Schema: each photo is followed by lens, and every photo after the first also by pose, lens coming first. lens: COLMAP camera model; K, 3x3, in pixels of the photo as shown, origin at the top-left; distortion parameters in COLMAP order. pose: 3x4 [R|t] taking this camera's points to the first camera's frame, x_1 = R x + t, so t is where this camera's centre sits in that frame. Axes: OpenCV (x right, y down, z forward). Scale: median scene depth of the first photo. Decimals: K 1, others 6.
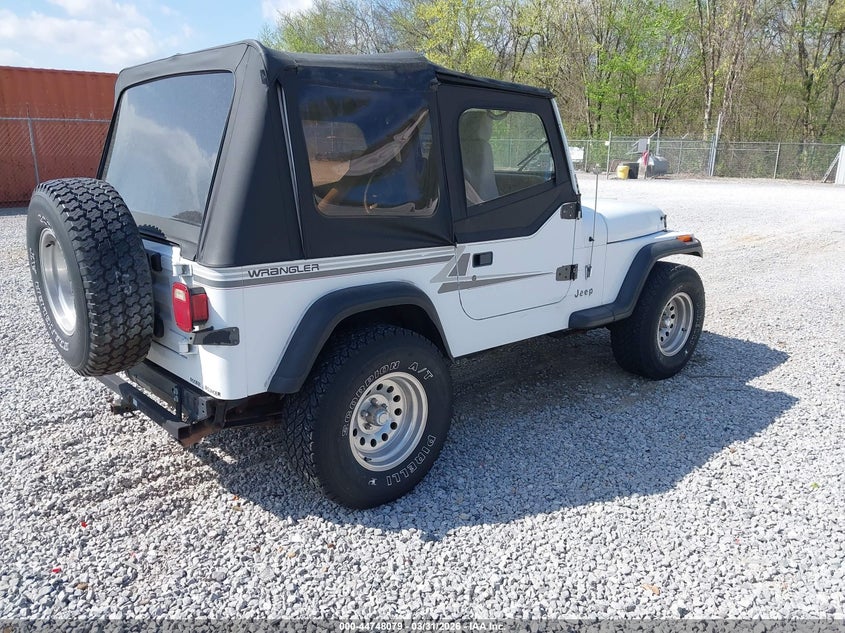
lens RADIAL K [[668.6, 0, 424.1], [0, 668.6, 317.0], [0, 0, 1]] dist [0.055095, -0.000296]
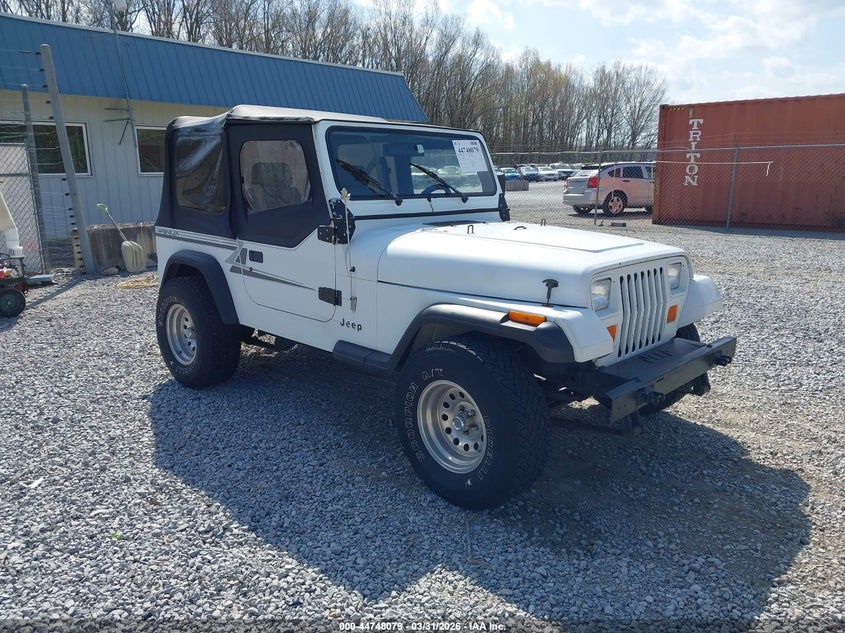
lens RADIAL K [[668.6, 0, 422.5], [0, 668.6, 316.4], [0, 0, 1]] dist [0.055095, -0.000296]
pose [[0.098087, 0.216331, -0.971380, 1.349601], [-0.251975, 0.949680, 0.186054, -0.288607], [0.962750, 0.226514, 0.147661, 1.117520]]
